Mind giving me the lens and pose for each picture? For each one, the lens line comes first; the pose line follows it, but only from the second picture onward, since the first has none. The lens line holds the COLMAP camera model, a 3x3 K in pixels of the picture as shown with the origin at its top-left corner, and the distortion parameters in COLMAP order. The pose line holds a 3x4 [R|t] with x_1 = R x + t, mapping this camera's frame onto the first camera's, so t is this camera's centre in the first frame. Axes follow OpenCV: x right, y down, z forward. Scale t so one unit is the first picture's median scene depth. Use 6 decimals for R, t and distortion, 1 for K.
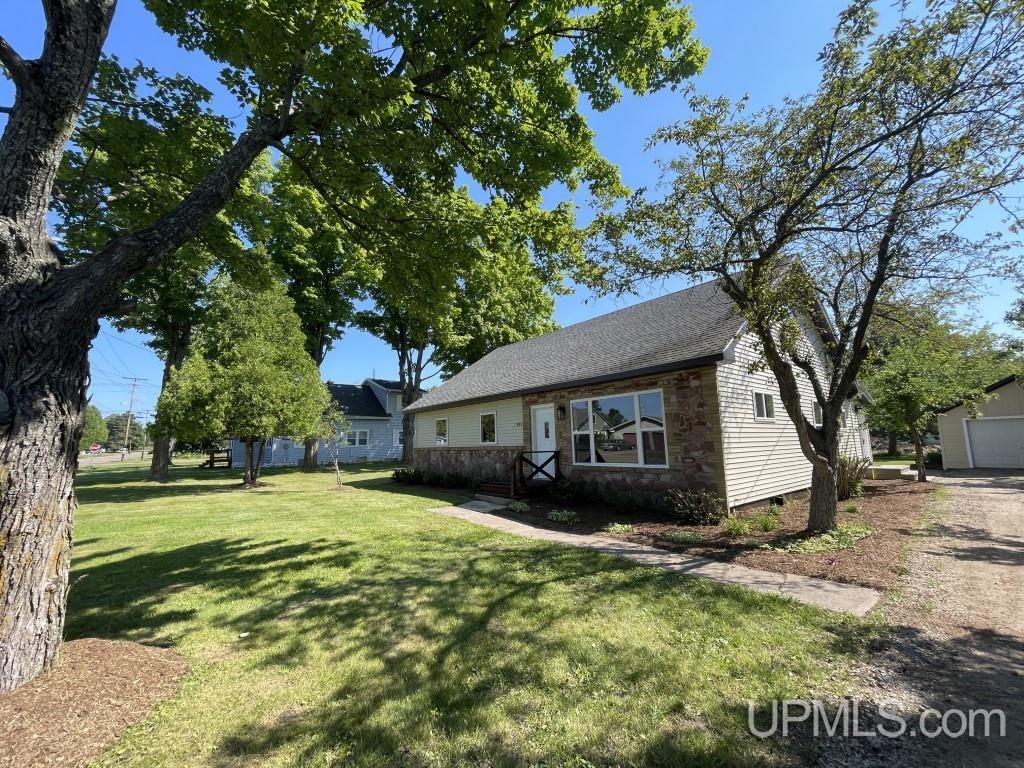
lens RADIAL K [[412.7, 0, 509.1], [0, 412.7, 386.0], [0, 0, 1]] dist [-0.002473, 0.000158]
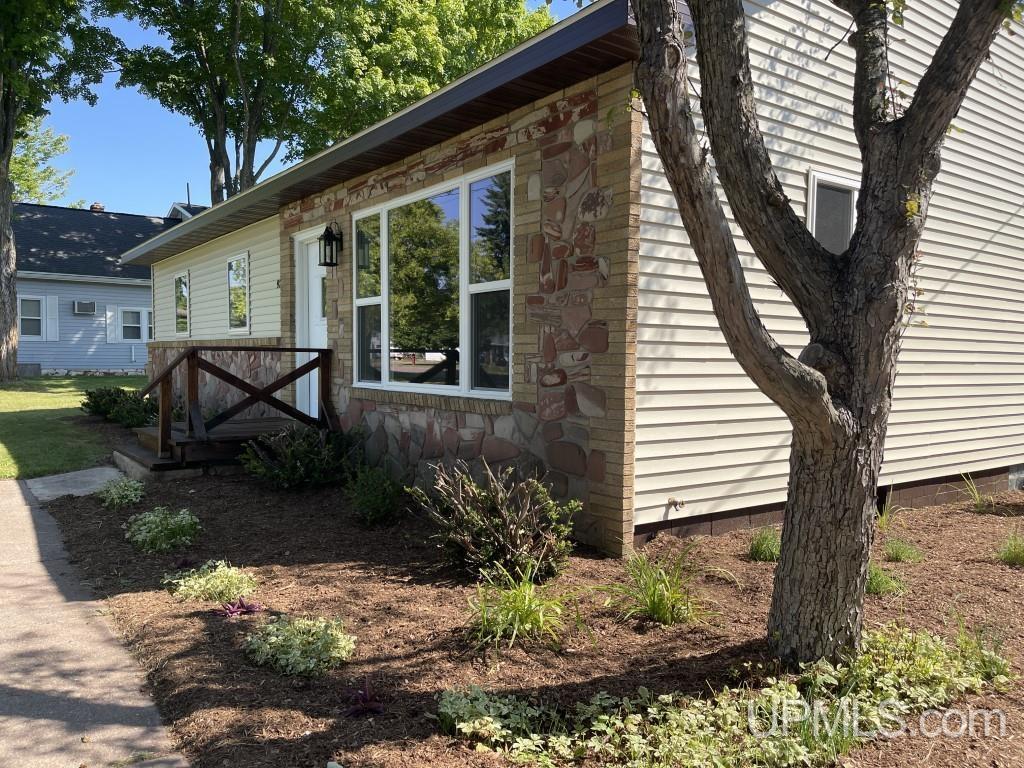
lens RADIAL K [[773.7, 0, 512.0], [0, 773.7, 384.0], [0, 0, 1]] dist [0.038406, -0.002987]
pose [[0.997602, 0.037946, -0.057875, 0.393223], [-0.027318, 0.984285, 0.174462, 0.070583], [0.063586, -0.172463, 0.982962, 0.355798]]
